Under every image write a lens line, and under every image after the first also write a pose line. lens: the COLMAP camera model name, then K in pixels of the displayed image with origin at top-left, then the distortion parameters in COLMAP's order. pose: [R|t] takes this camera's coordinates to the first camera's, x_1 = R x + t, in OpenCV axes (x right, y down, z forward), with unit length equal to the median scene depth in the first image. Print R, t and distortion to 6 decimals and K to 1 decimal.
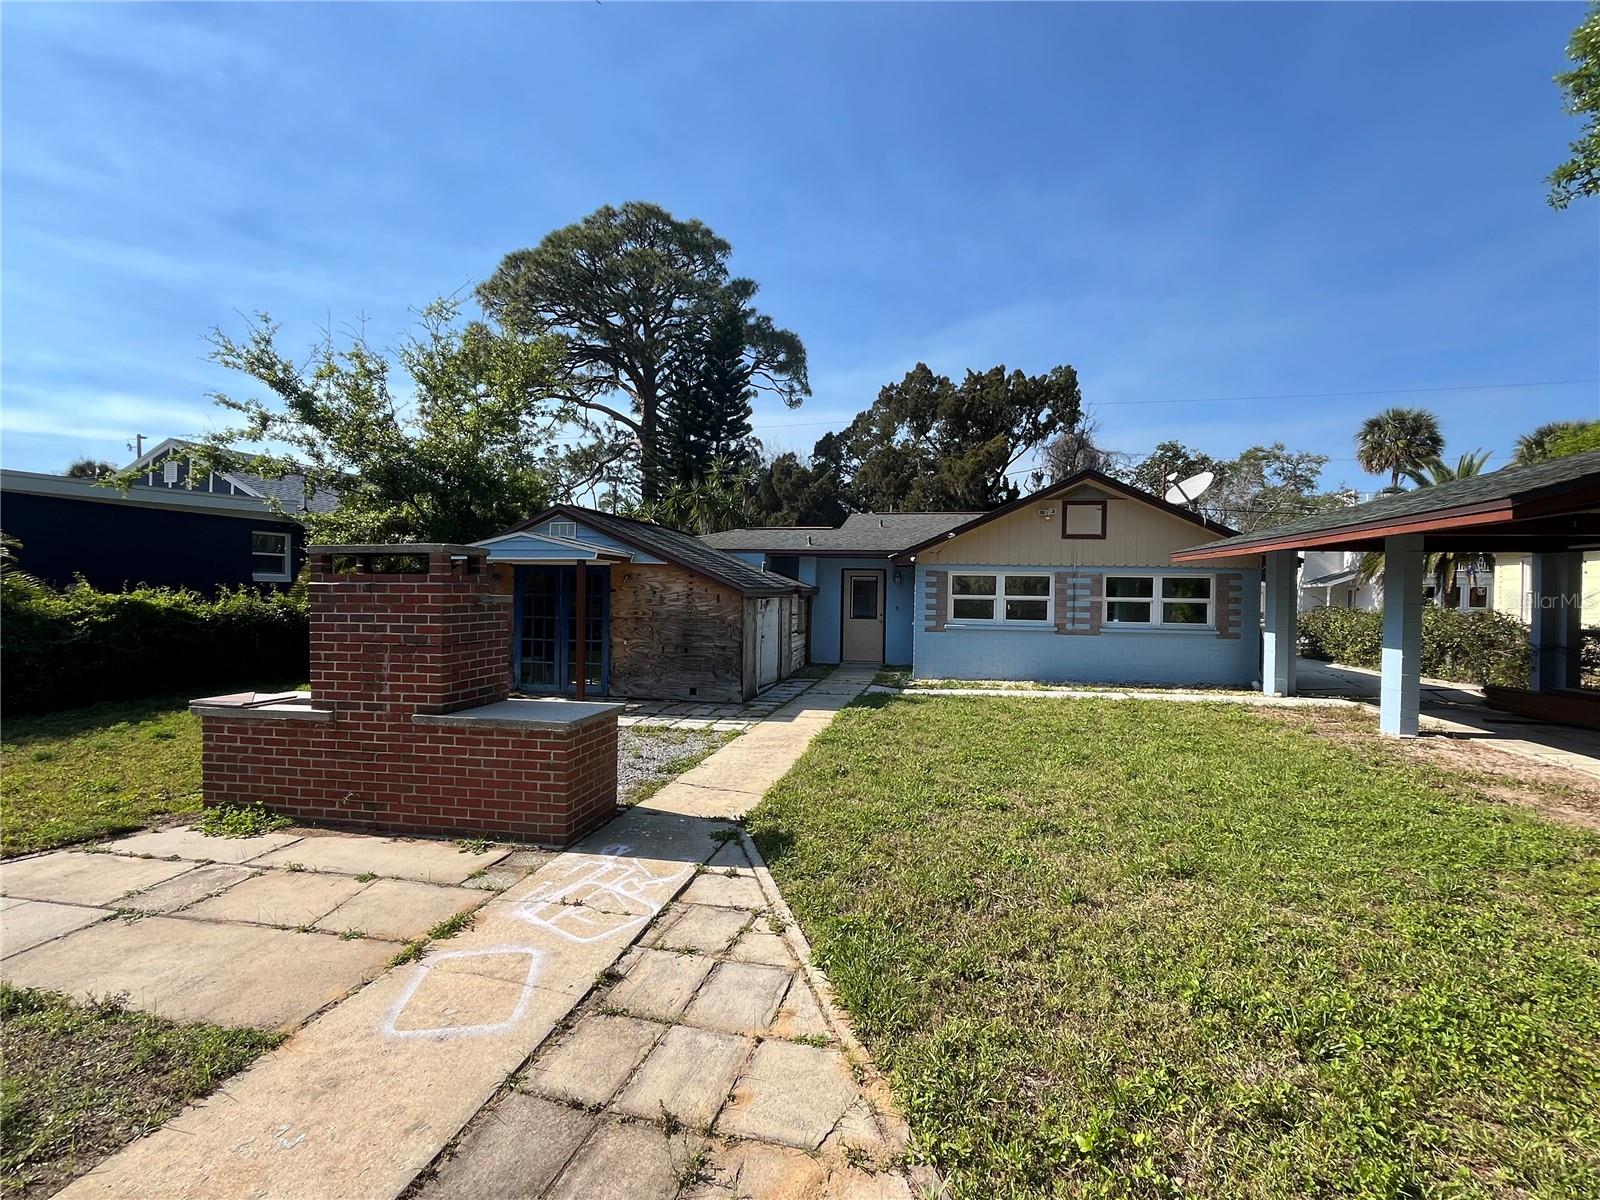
lens RADIAL K [[785.2, 0, 800.0], [0, 785.2, 600.0], [0, 0, 1]] dist [-0.001538, -0.000658]
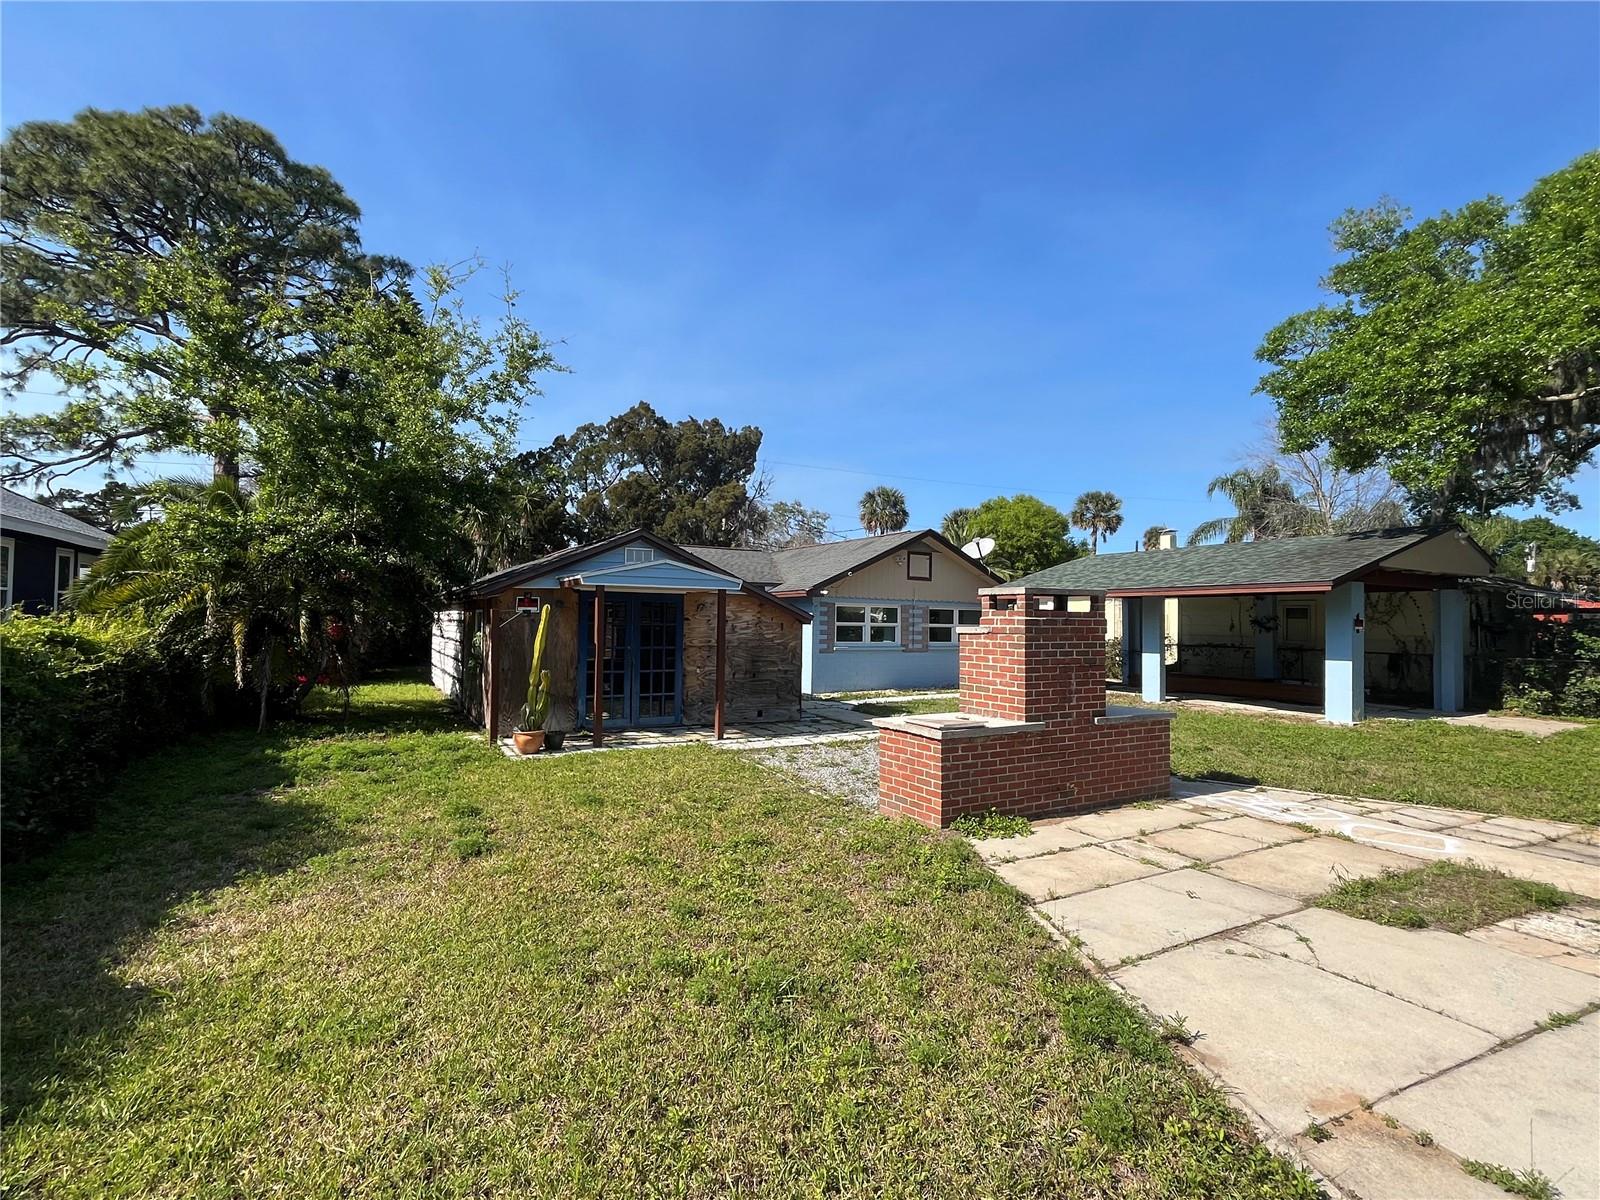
lens RADIAL K [[785.2, 0, 800.0], [0, 785.2, 600.0], [0, 0, 1]] dist [-0.001538, -0.000658]
pose [[0.753321, 0.016432, 0.657448, -0.673827], [0.003473, 0.999574, -0.028962, -0.006199], [-0.657644, 0.024102, 0.752943, 0.126171]]
